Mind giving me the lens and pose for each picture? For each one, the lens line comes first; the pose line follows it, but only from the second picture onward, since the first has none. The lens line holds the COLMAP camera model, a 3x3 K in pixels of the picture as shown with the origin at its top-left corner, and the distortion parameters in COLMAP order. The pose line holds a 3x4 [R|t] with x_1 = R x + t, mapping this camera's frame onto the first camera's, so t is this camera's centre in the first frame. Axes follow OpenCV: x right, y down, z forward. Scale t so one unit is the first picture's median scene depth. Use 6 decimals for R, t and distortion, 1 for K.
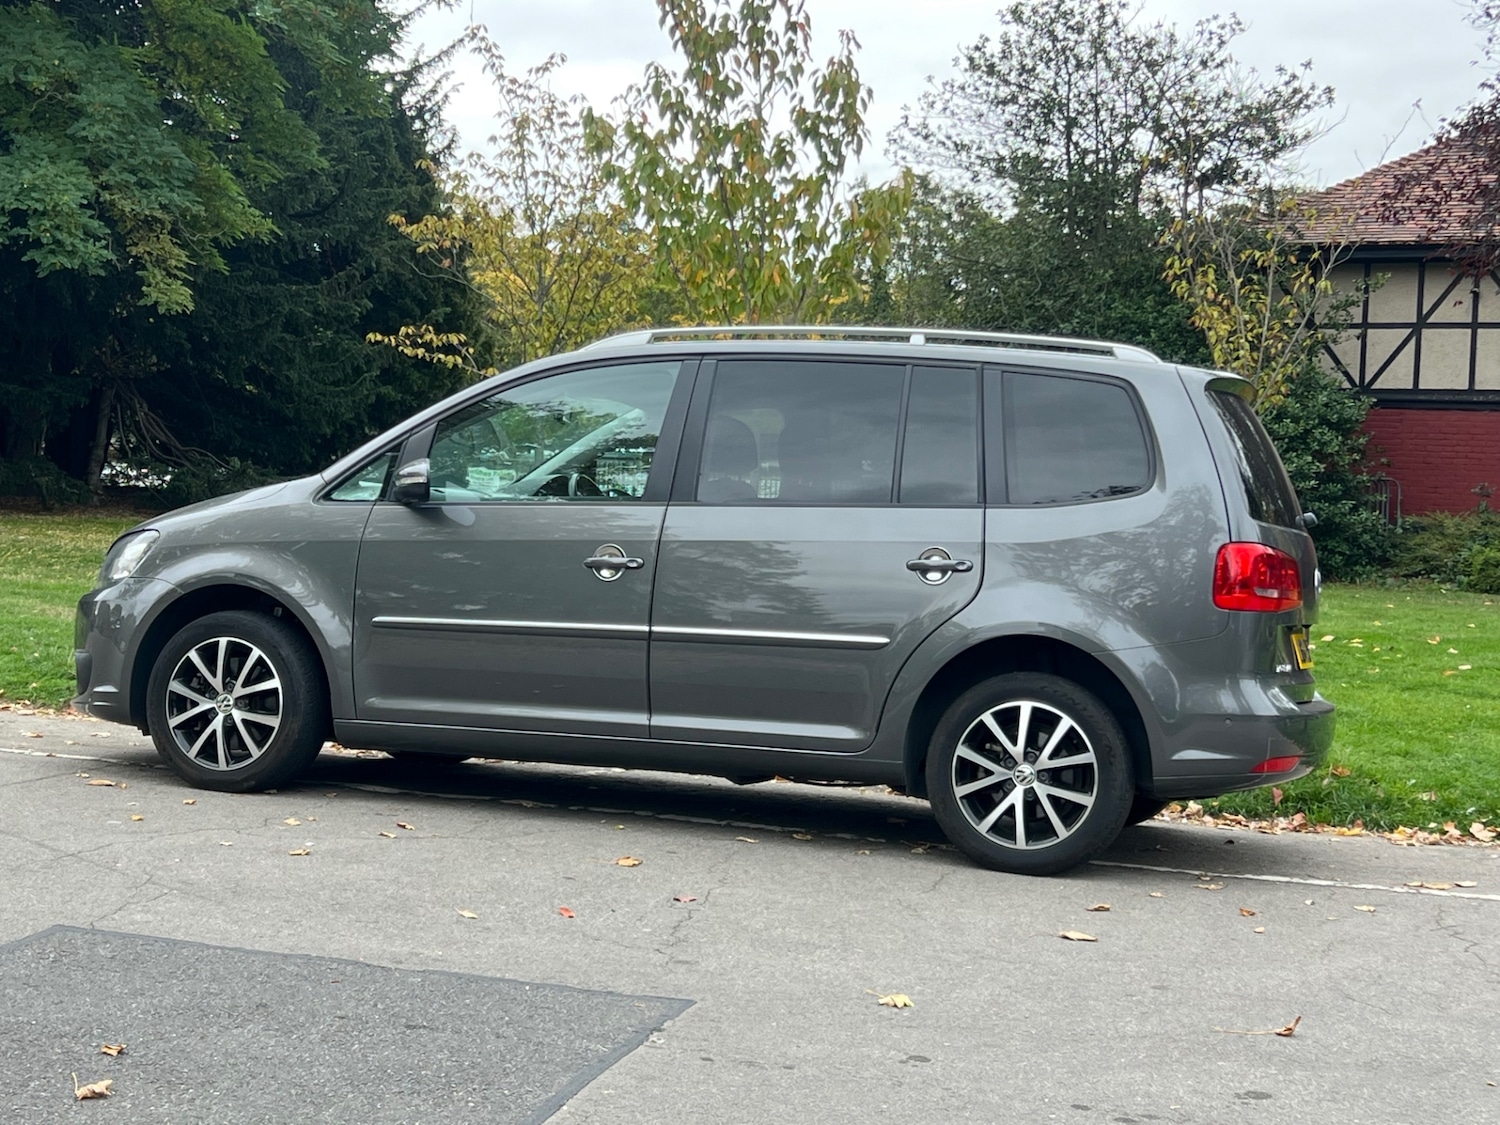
lens RADIAL K [[2282.8, 0, 743.3], [0, 2282.8, 569.5], [0, 0, 1]] dist [0.203511, -0.750025]
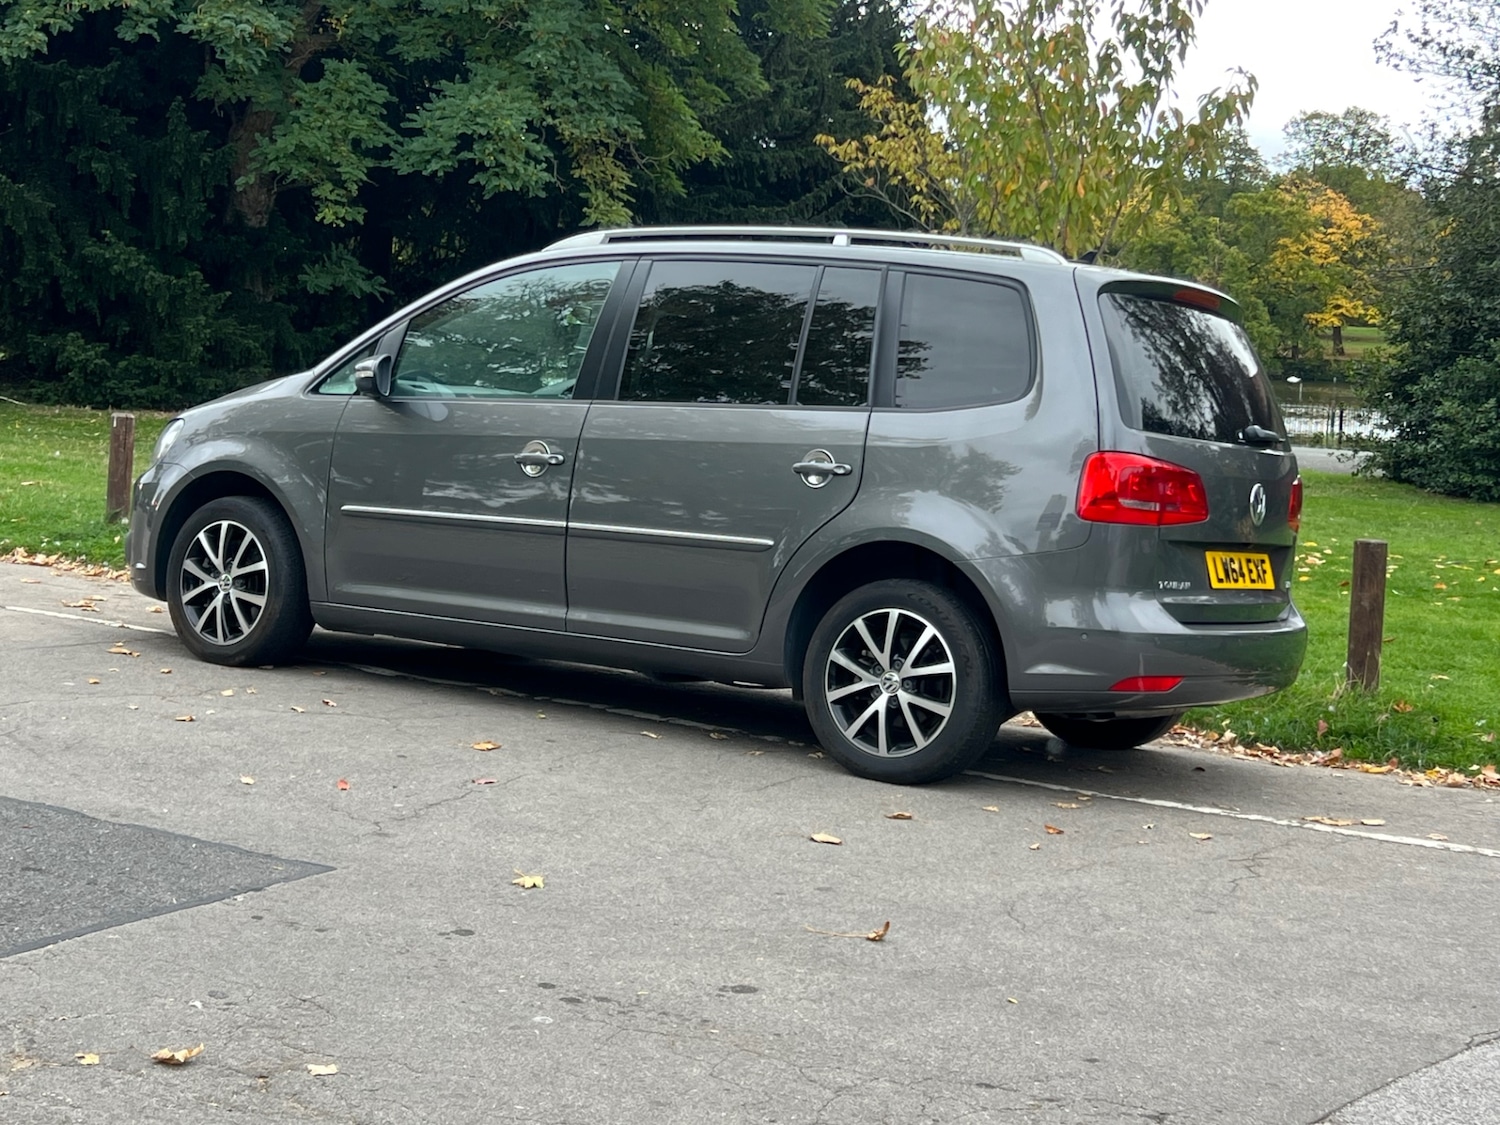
lens RADIAL K [[2282.8, 0, 743.3], [0, 2282.8, 569.5], [0, 0, 1]] dist [0.203511, -0.750025]
pose [[0.966995, 0.037303, -0.252049, 0.279086], [-0.029249, 0.998937, 0.035629, 0.007122], [0.253110, -0.027081, 0.967058, 0.030109]]
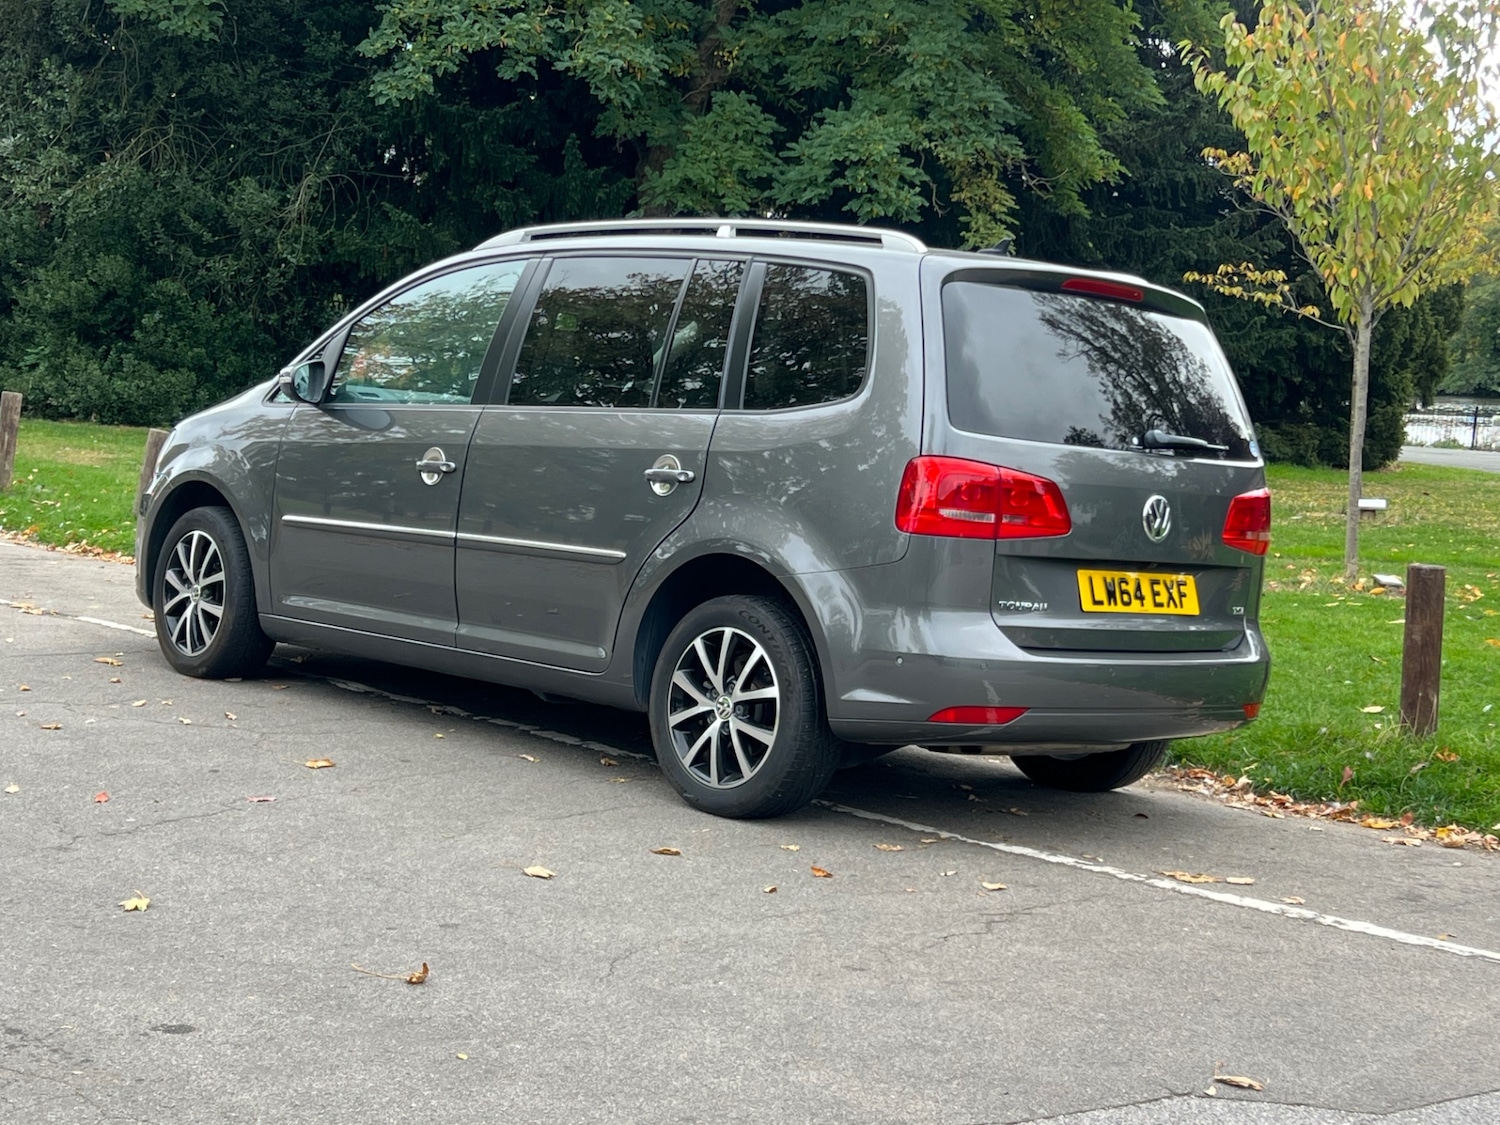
lens RADIAL K [[2284.3, 0, 749.2], [0, 2284.3, 587.6], [0, 0, 1]] dist [0.193406, -0.596685]
pose [[0.883245, 0.048505, -0.466396, 0.501043], [-0.036045, 0.998716, 0.035606, 0.008651], [0.467524, -0.014637, 0.883859, 0.184268]]
